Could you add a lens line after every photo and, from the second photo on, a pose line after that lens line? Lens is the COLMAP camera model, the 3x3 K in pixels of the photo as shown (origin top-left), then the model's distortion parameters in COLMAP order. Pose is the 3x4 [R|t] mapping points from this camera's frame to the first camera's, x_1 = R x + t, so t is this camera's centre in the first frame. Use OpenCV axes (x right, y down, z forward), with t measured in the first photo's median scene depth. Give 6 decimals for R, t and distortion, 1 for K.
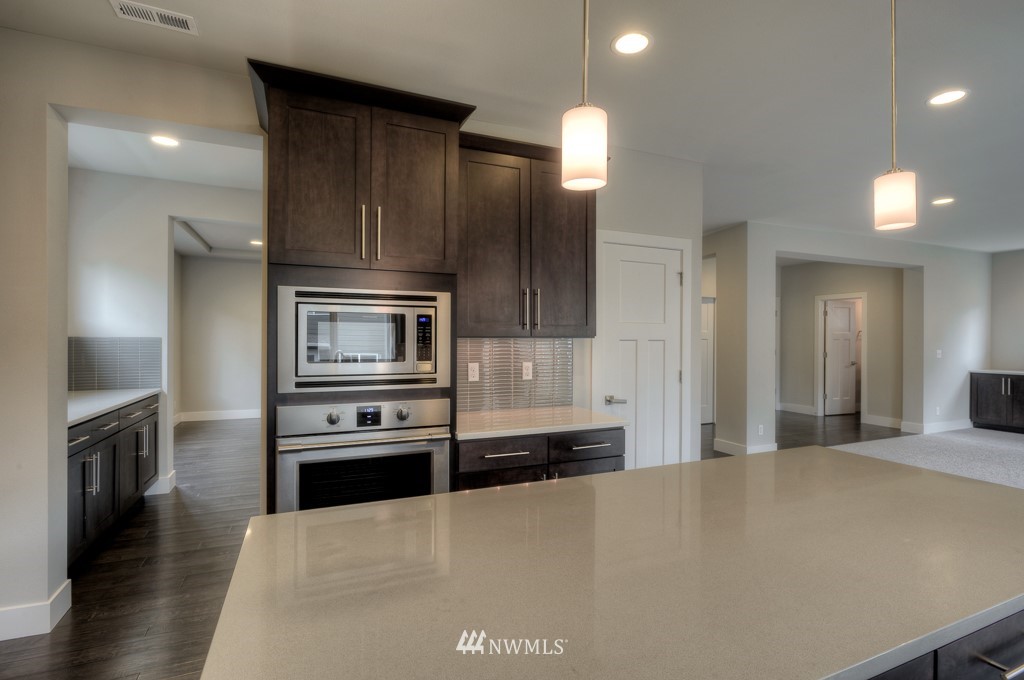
lens RADIAL K [[478.9, 0, 516.4], [0, 478.9, 344.3], [0, 0, 1]] dist [-0.002927, 0.000473]
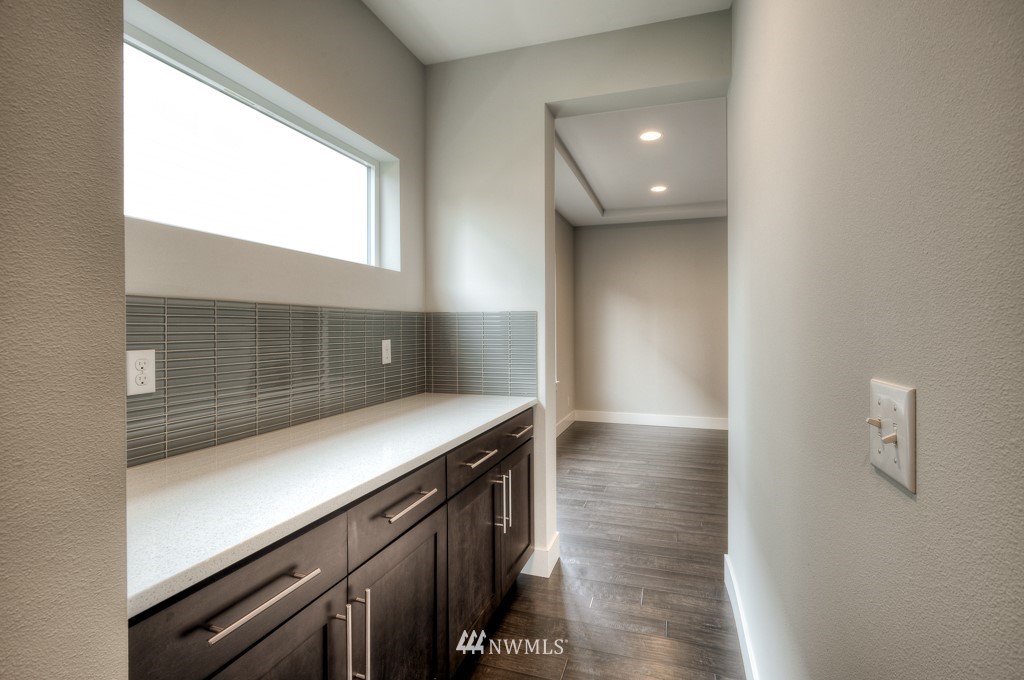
lens RADIAL K [[478.9, 0, 516.4], [0, 478.9, 344.3], [0, 0, 1]] dist [-0.002927, 0.000473]
pose [[0.736879, 0.002857, -0.676018, -0.364680], [0.006516, 0.999915, 0.011329, 0.020268], [0.675993, -0.012753, 0.736798, 0.550502]]
